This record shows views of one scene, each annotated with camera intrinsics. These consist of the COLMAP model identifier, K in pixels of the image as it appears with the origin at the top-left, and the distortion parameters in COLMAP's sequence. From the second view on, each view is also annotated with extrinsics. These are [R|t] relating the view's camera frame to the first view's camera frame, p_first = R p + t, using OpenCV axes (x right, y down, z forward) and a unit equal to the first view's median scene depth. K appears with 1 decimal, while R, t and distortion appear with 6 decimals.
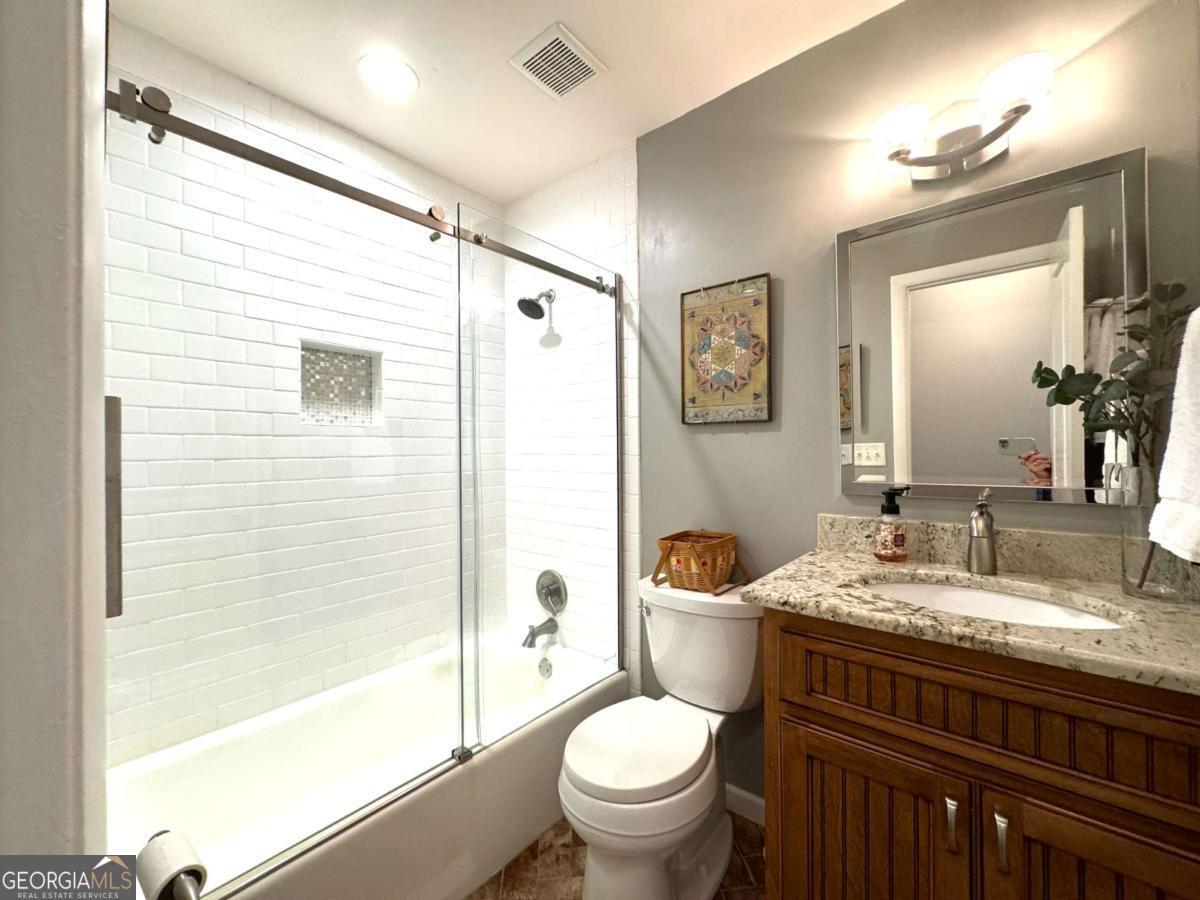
lens RADIAL K [[480.2, 0, 600.0], [0, 480.2, 450.0], [0, 0, 1]] dist [-0.002198, -0.000044]
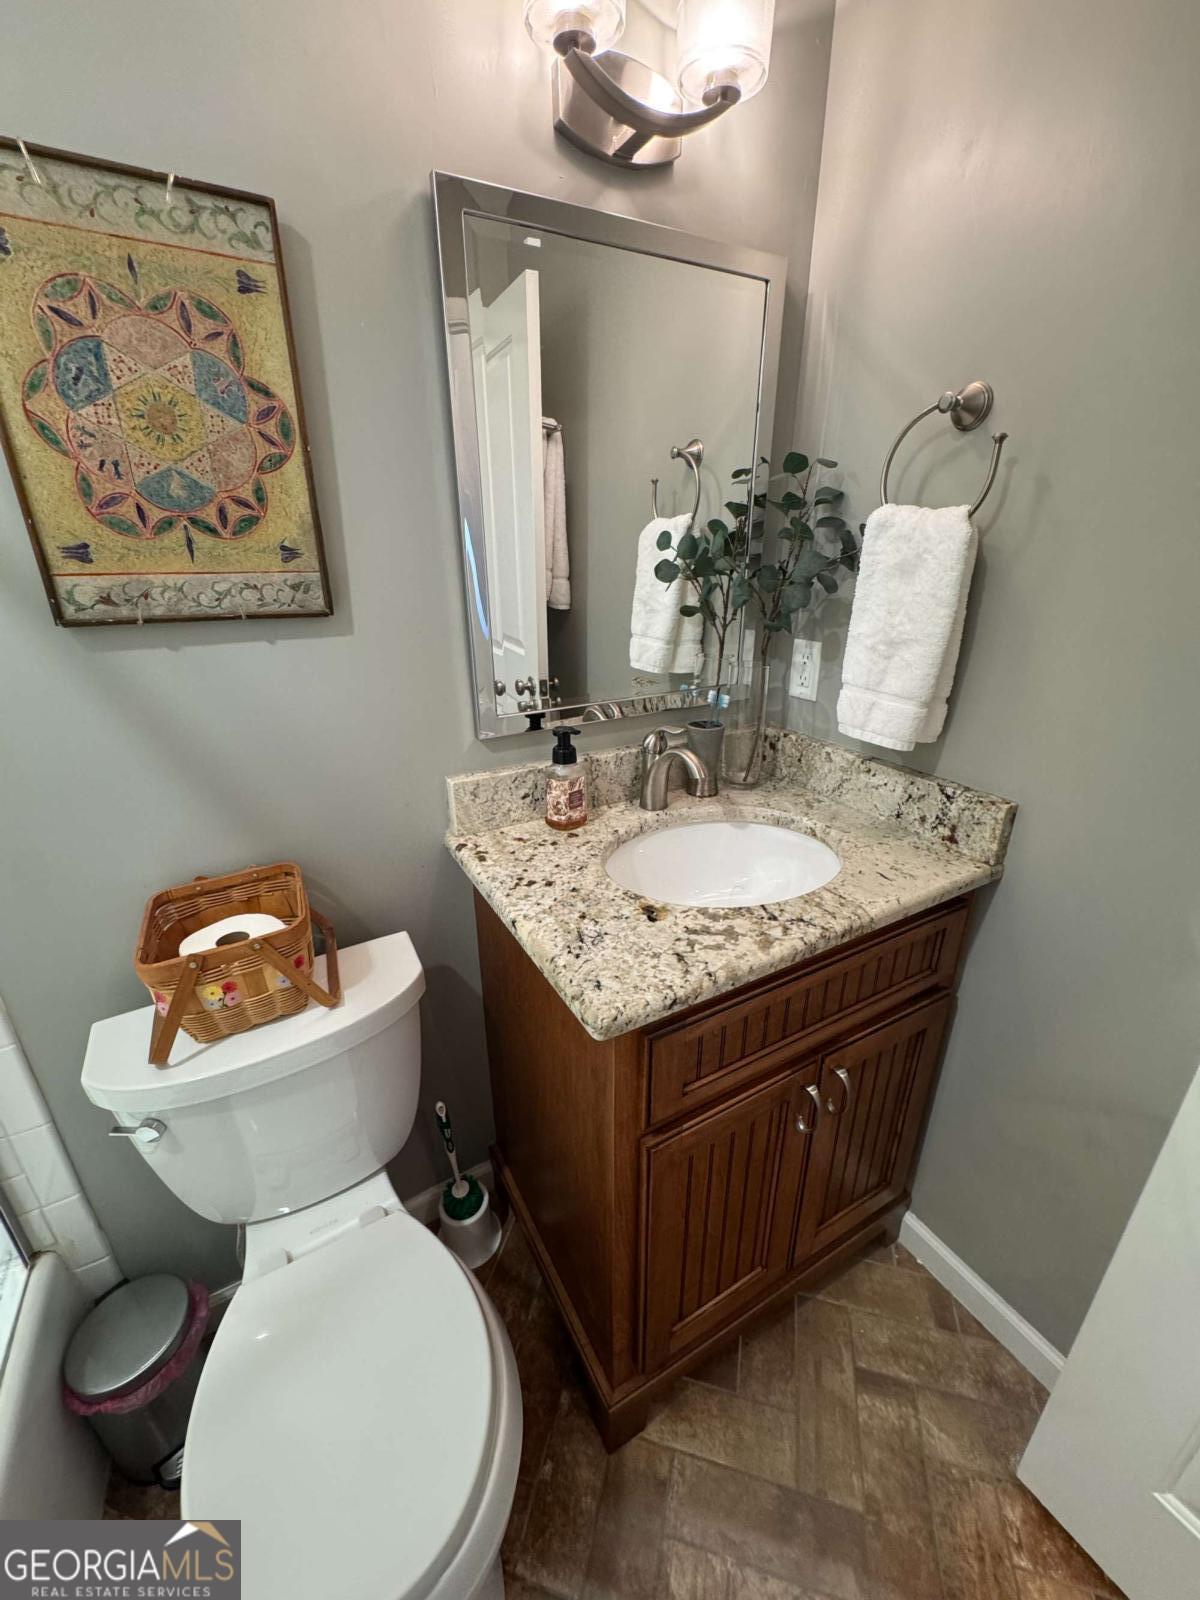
lens RADIAL K [[640.3, 0, 600.0], [0, 640.3, 800.0], [0, 0, 1]] dist [-0.002198, -0.000044]
pose [[0.356598, -0.344819, 0.868296, -0.143278], [0.000395, 0.929452, 0.368944, -0.119670], [-0.934258, -0.131222, 0.331577, 0.535358]]
